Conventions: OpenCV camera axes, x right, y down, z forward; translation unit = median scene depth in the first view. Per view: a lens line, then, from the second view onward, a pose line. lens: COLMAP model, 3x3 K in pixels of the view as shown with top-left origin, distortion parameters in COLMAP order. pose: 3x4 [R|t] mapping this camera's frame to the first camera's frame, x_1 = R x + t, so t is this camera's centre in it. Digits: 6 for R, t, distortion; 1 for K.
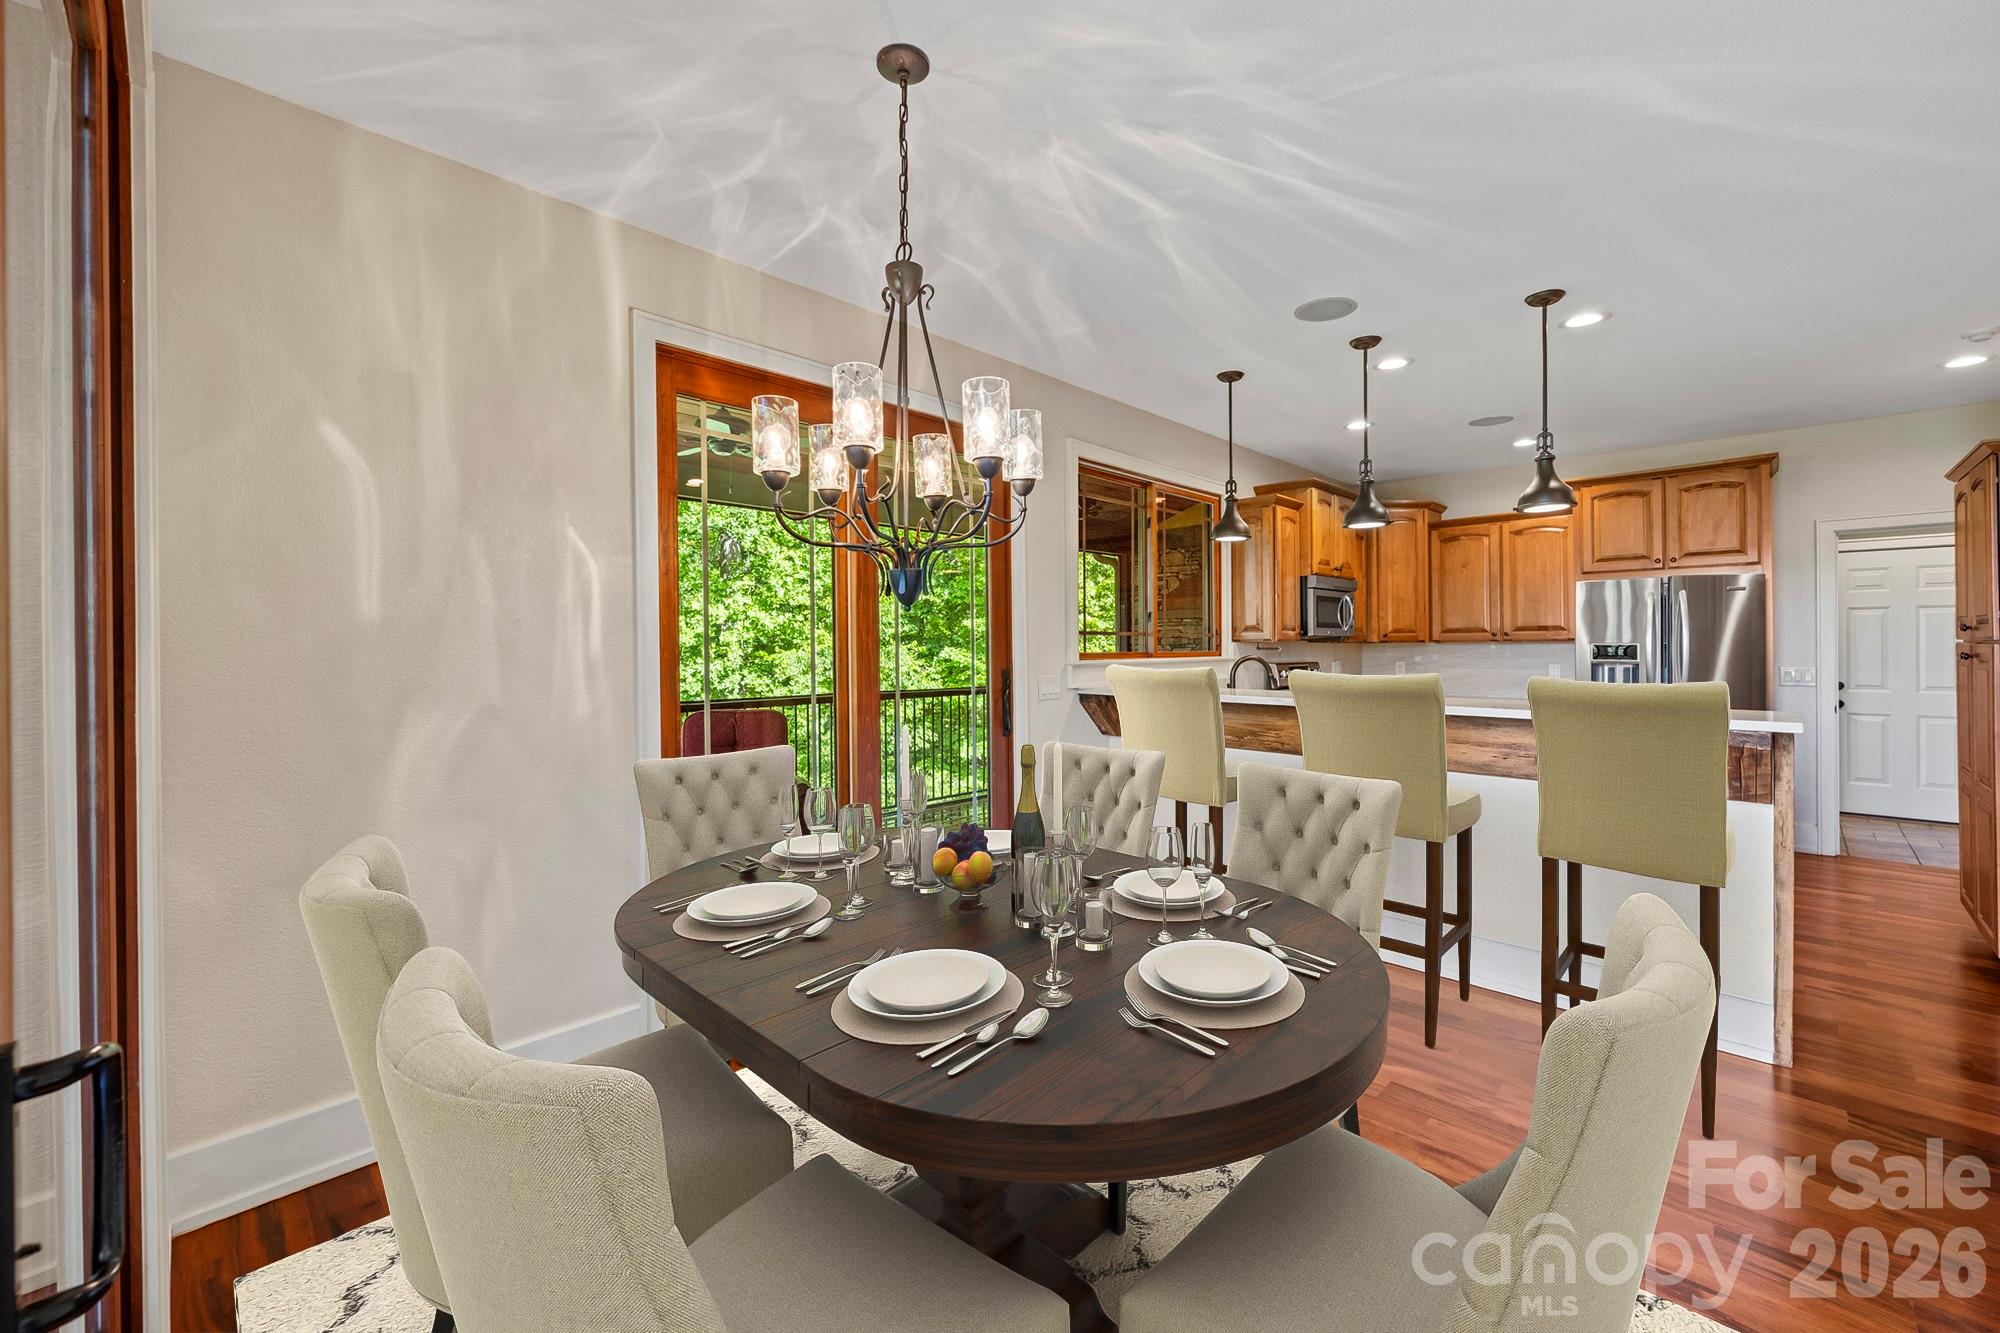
lens RADIAL K [[807.3, 0, 1005.7], [0, 807.3, 643.4], [0, 0, 1]] dist [0.000360, 0.000201]
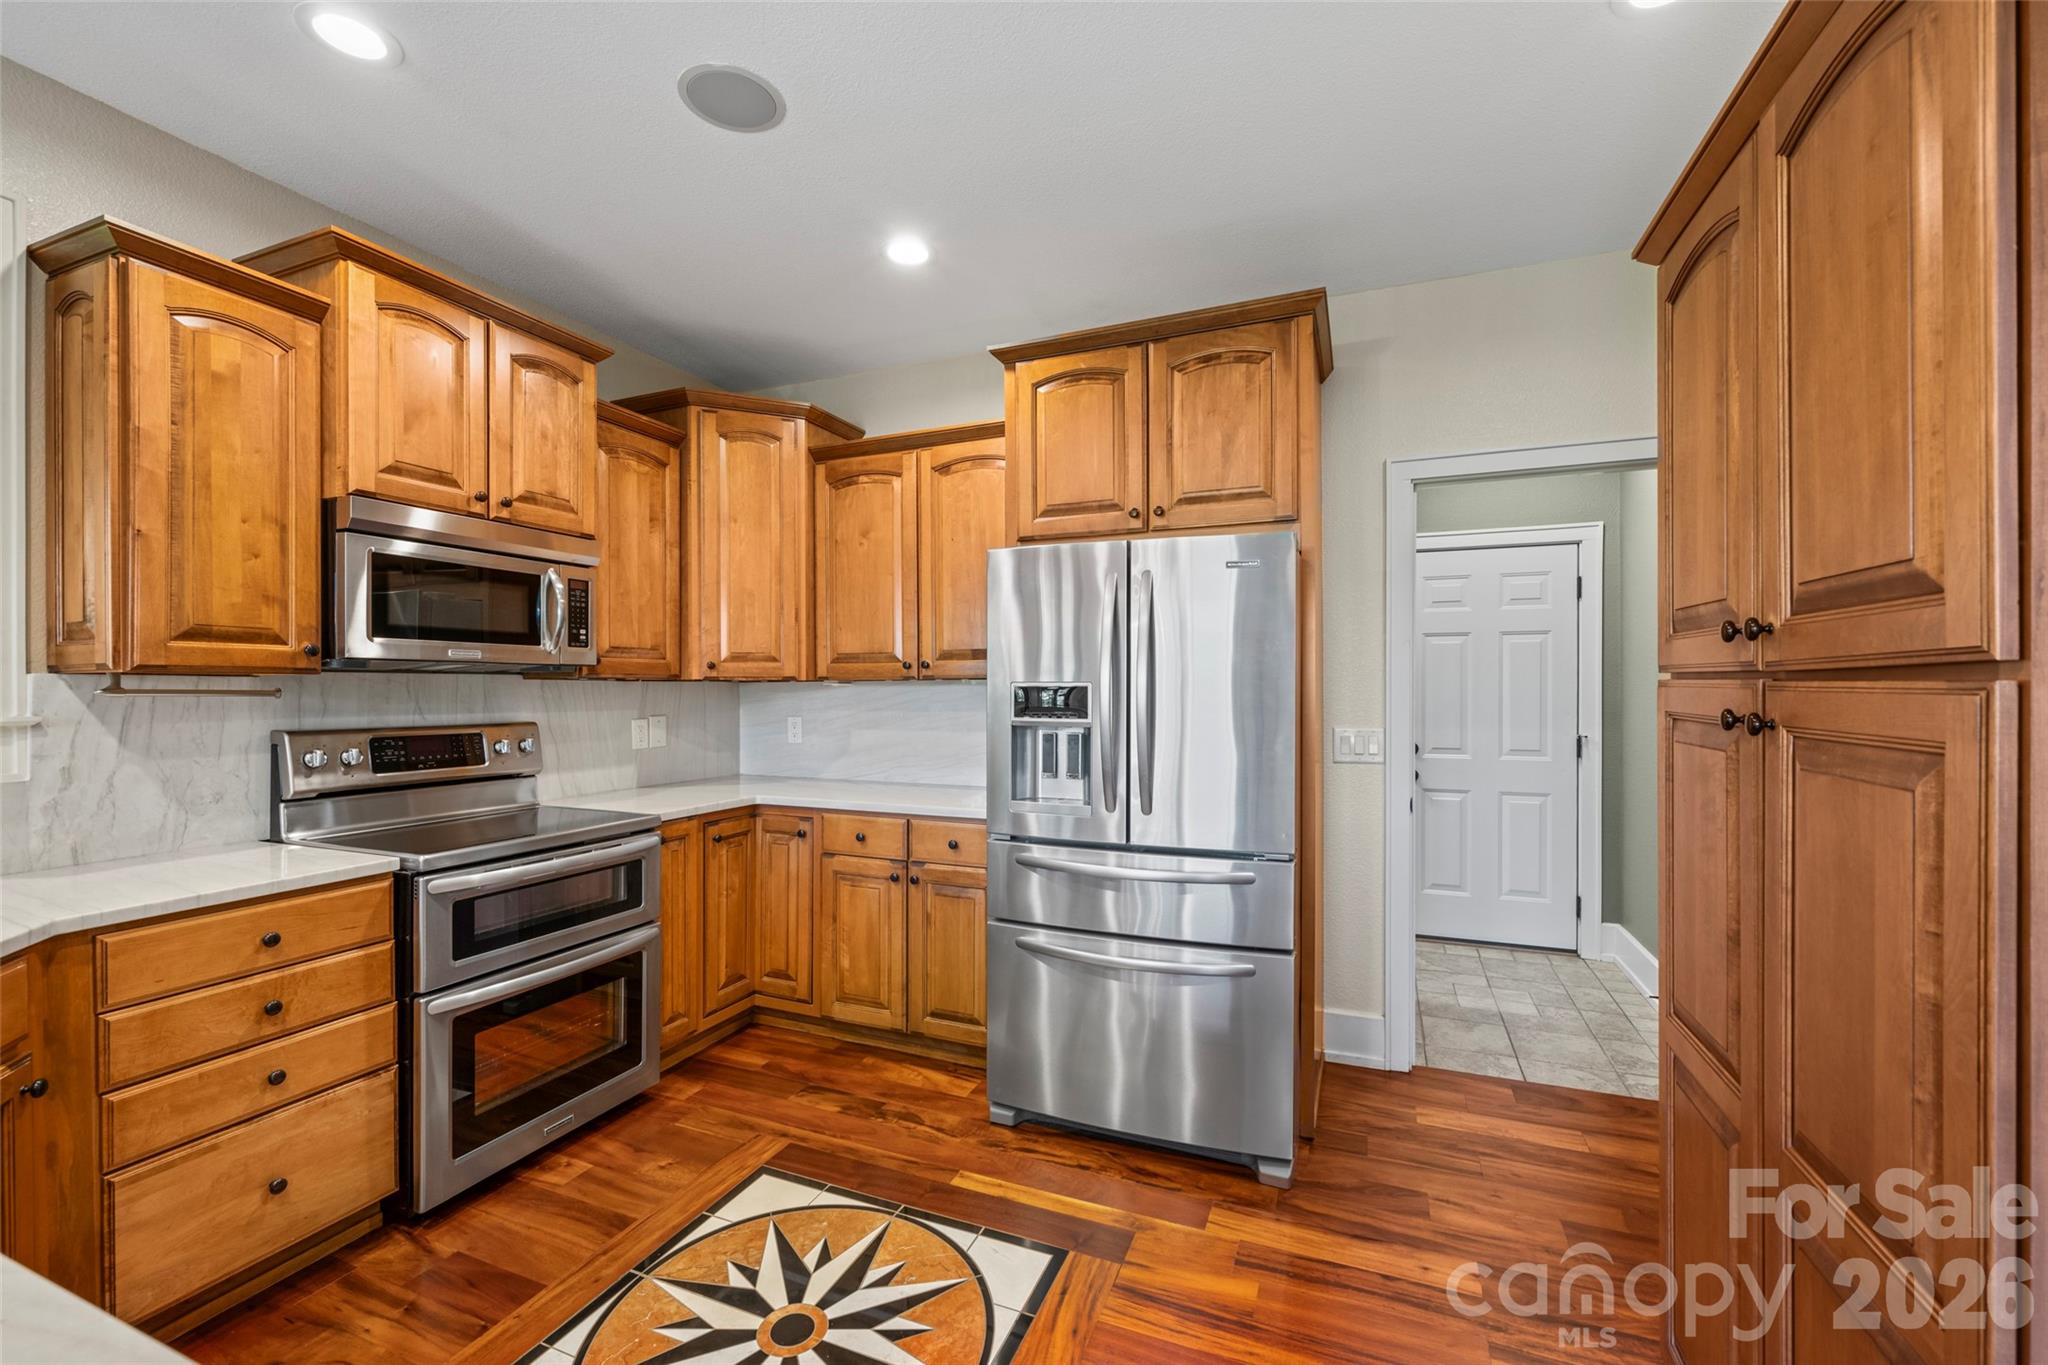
lens RADIAL K [[846.9, 0, 1035.3], [0, 846.9, 694.8], [0, 0, 1]] dist [-0.001130, -0.000048]
pose [[0.926199, 0.000178, 0.377034, 0.559055], [-0.003747, 0.999955, 0.008732, 0.002622], [-0.377016, -0.009500, 0.926158, 0.549378]]
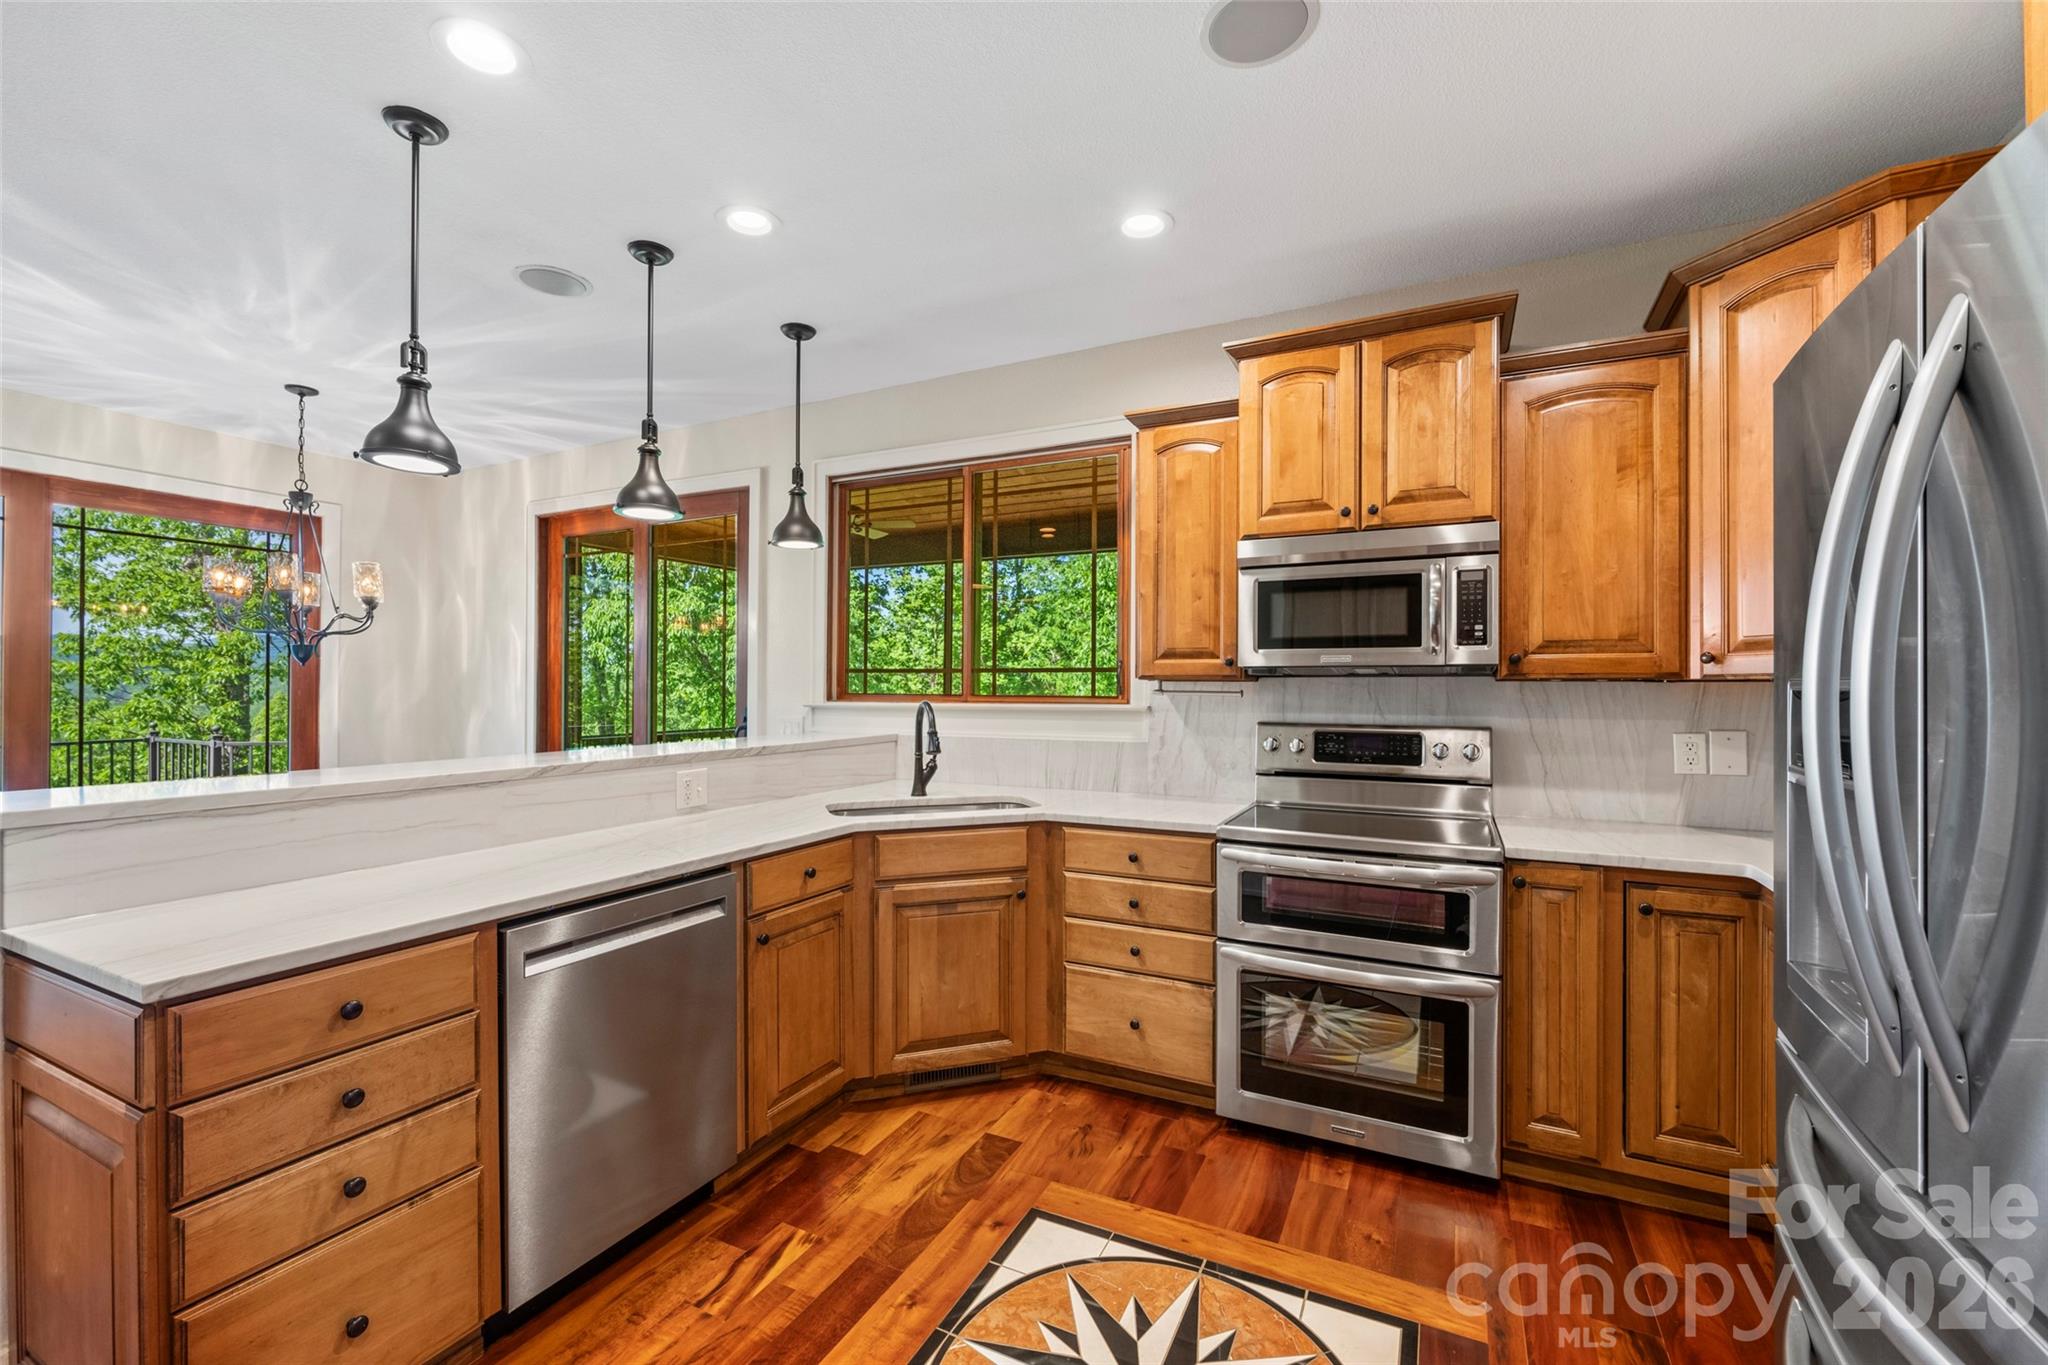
lens RADIAL K [[846.9, 0, 1028.1], [0, 846.9, 686.5], [0, 0, 1]] dist [-0.001130, -0.000048]
pose [[0.296963, 0.002211, -0.954886, 0.876890], [-0.002289, 0.999996, 0.001604, 0.001550], [0.954886, 0.001709, 0.296967, 0.771552]]
